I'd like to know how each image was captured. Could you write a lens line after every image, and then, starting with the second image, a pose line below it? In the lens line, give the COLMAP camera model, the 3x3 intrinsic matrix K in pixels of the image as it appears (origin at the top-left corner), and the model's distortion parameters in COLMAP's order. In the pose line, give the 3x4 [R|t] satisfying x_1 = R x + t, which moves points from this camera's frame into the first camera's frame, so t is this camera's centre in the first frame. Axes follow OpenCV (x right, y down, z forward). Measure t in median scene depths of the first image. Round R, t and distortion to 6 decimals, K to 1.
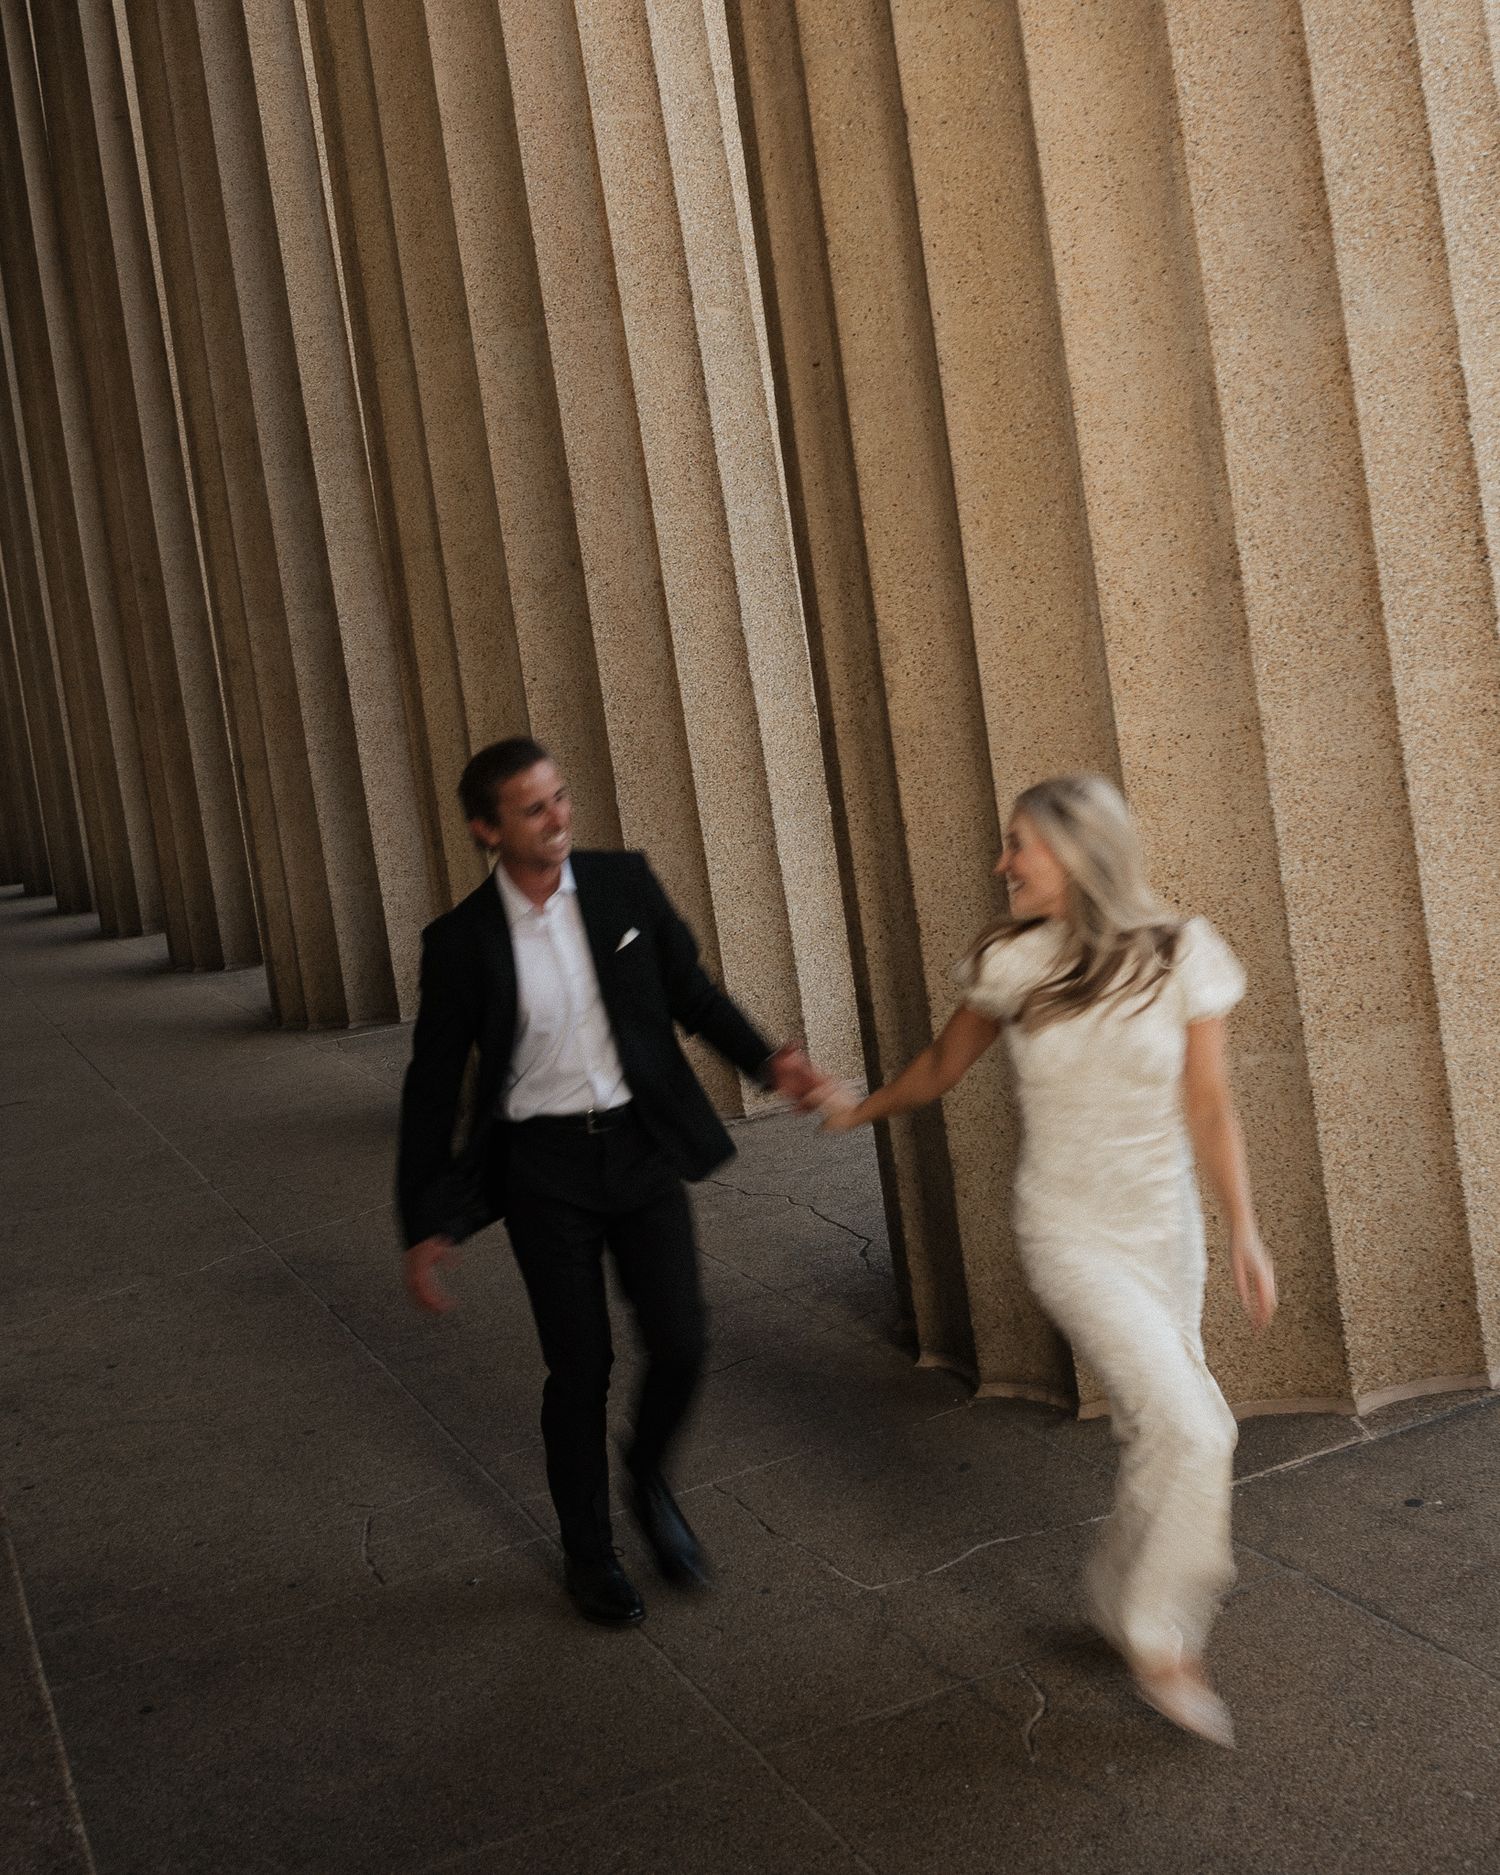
lens RADIAL K [[2058.1, 0, 746.4], [0, 2058.1, 817.5], [0, 0, 1]] dist [0.005036, 0.004485]
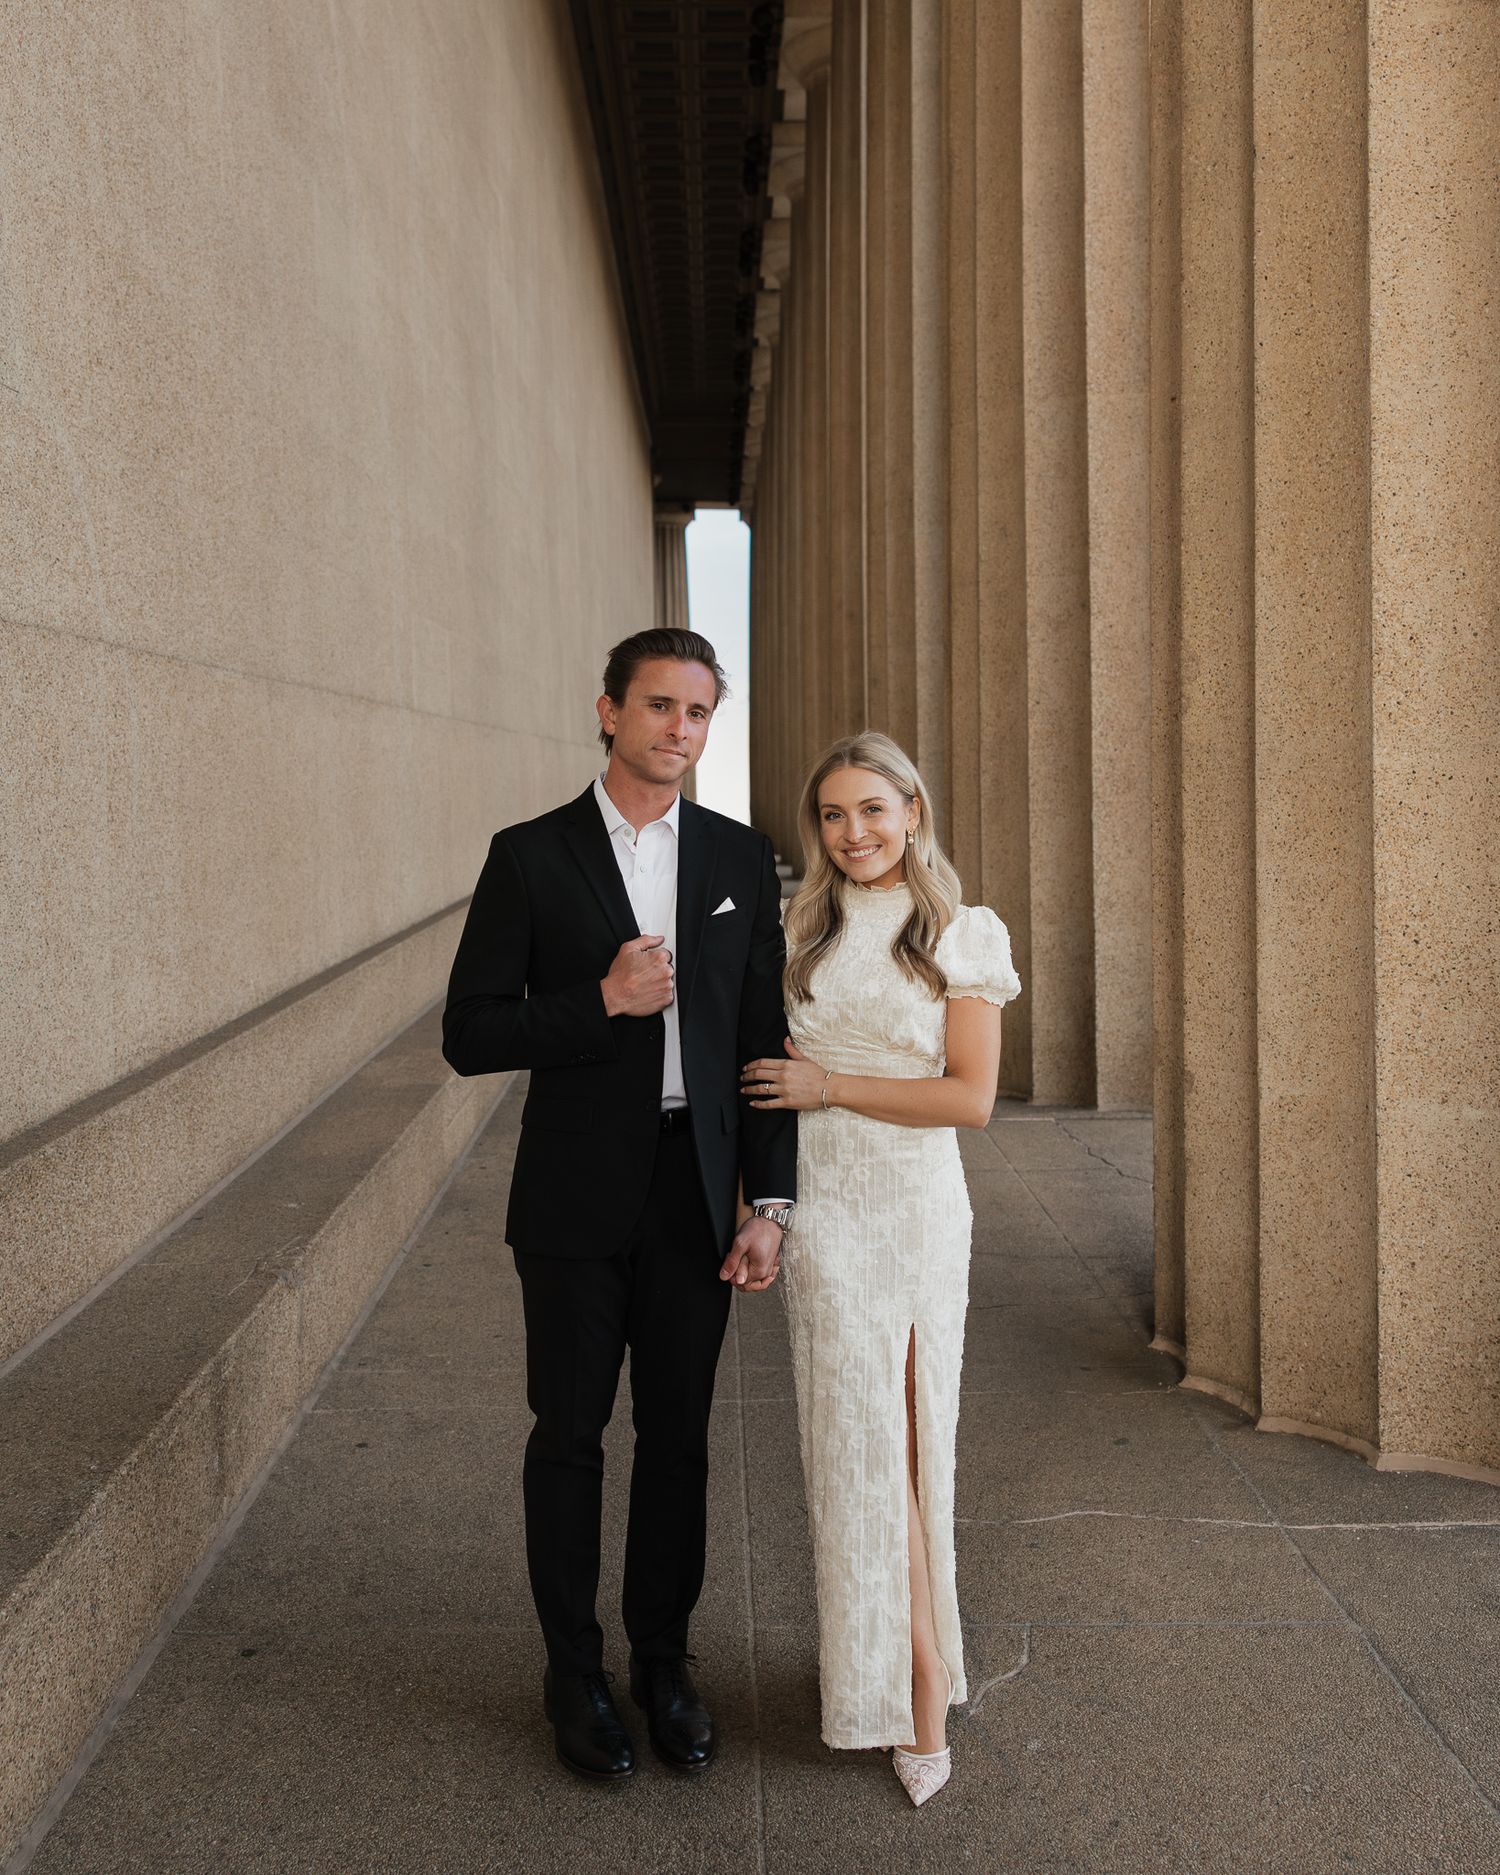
lens RADIAL K [[1687.1, 0, 751.1], [0, 1687.1, 848.9], [0, 0, 1]] dist [0.003425, 0.004221]
pose [[0.920751, 0.141961, -0.363408, 0.108479], [-0.141314, 0.989554, 0.028517, 0.009976], [0.363660, 0.025097, 0.931194, 0.065846]]
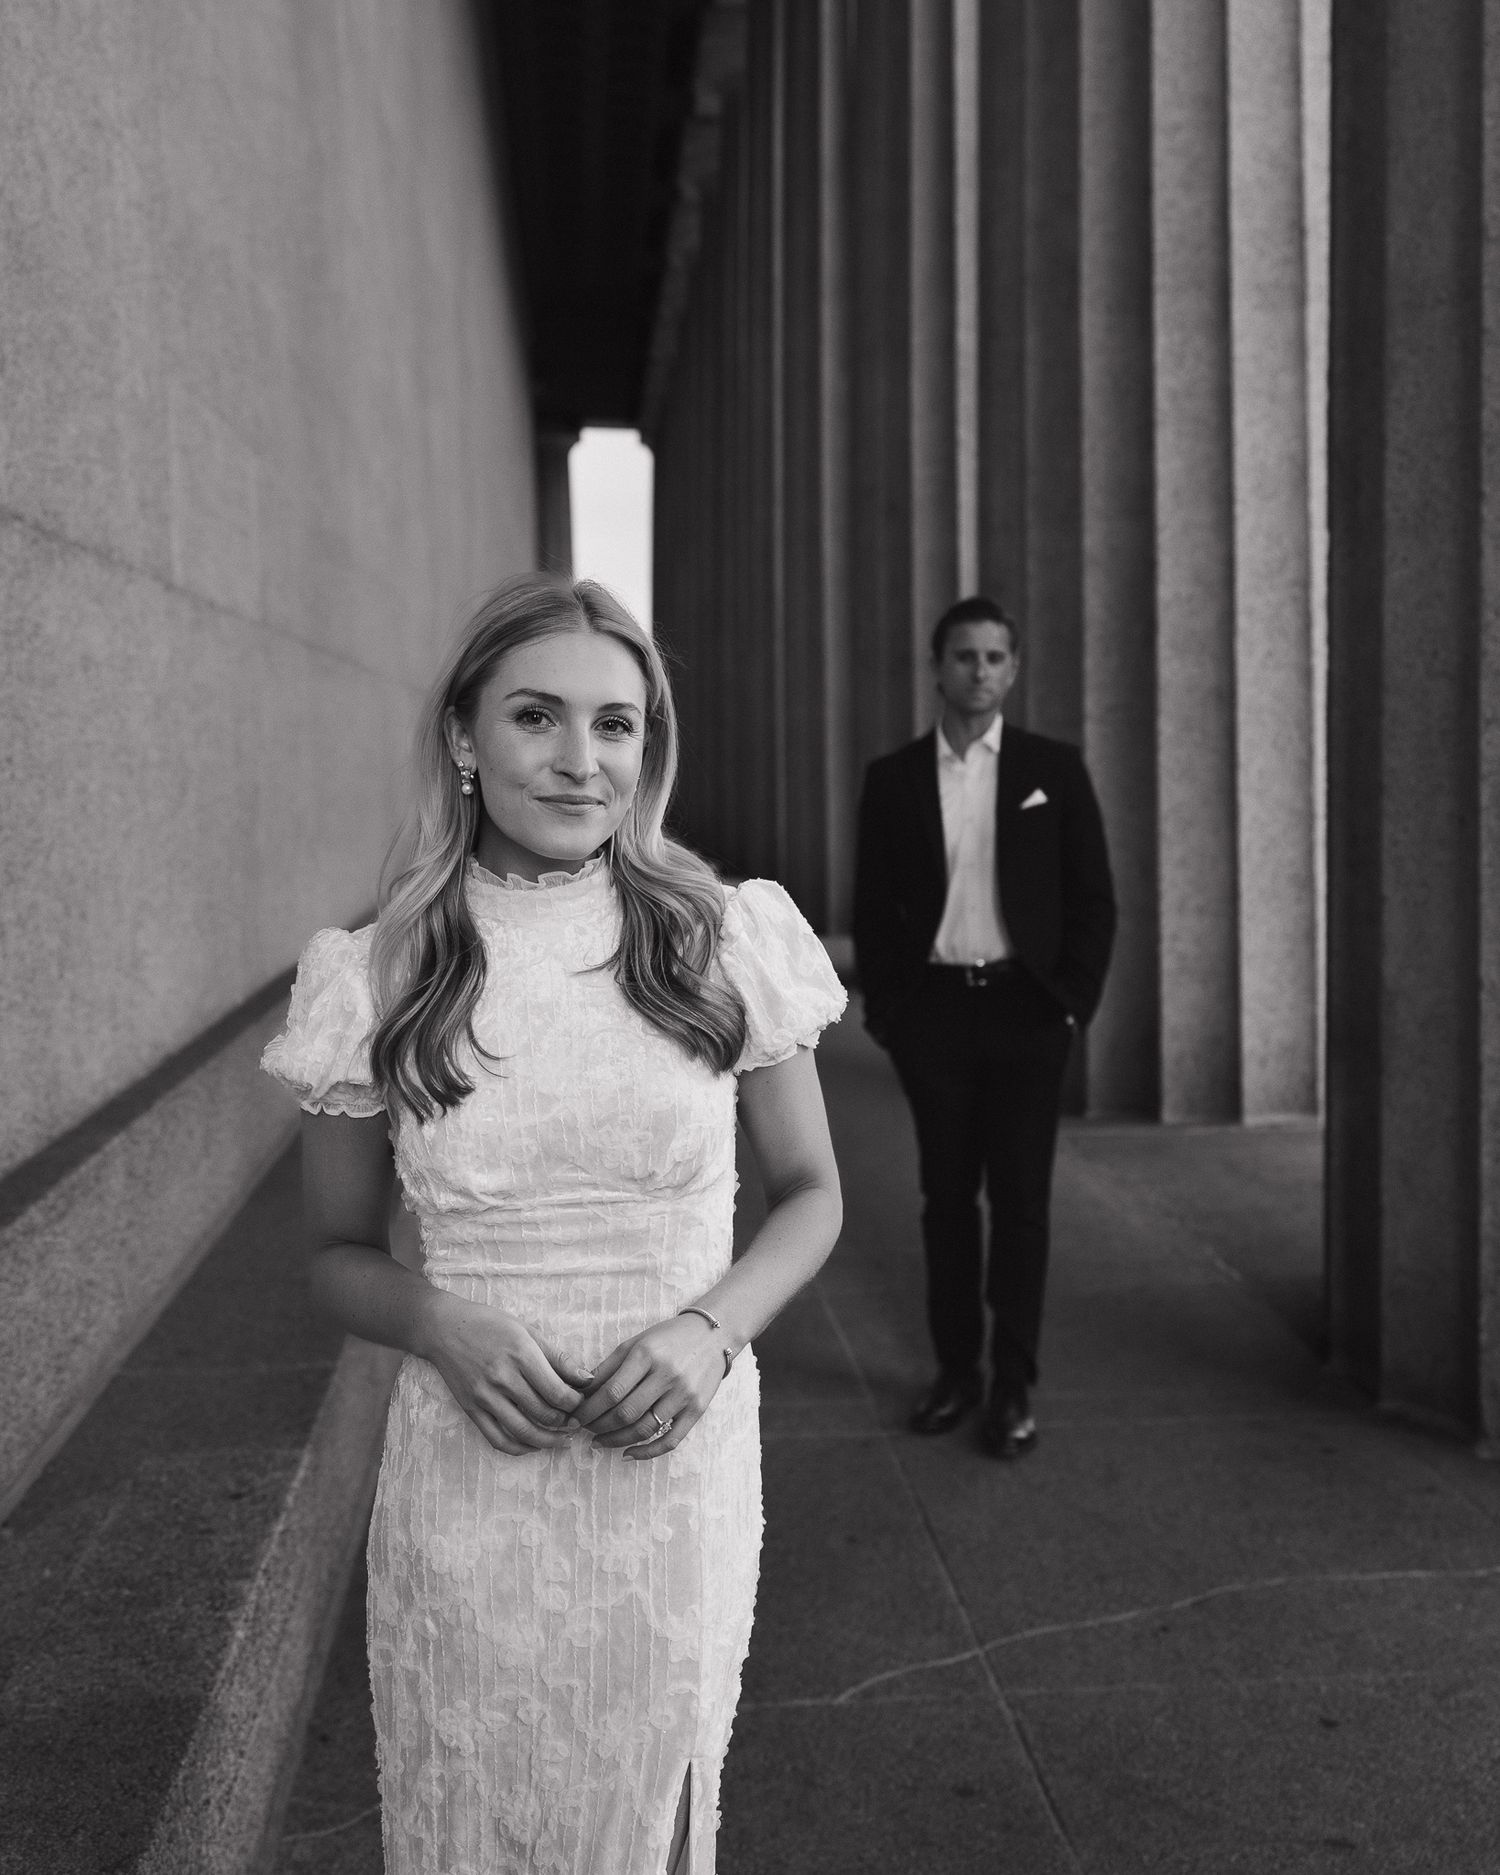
lens RADIAL K [[2096.9, 0, 829.6], [0, 2096.9, 833.8], [0, 0, 1]] dist [0.000060, 0.014235]
pose [[0.947814, 0.140618, -0.286139, -0.140393], [-0.144472, 0.989479, 0.007709, 0.023454], [0.284212, 0.034032, 0.958157, 0.482095]]
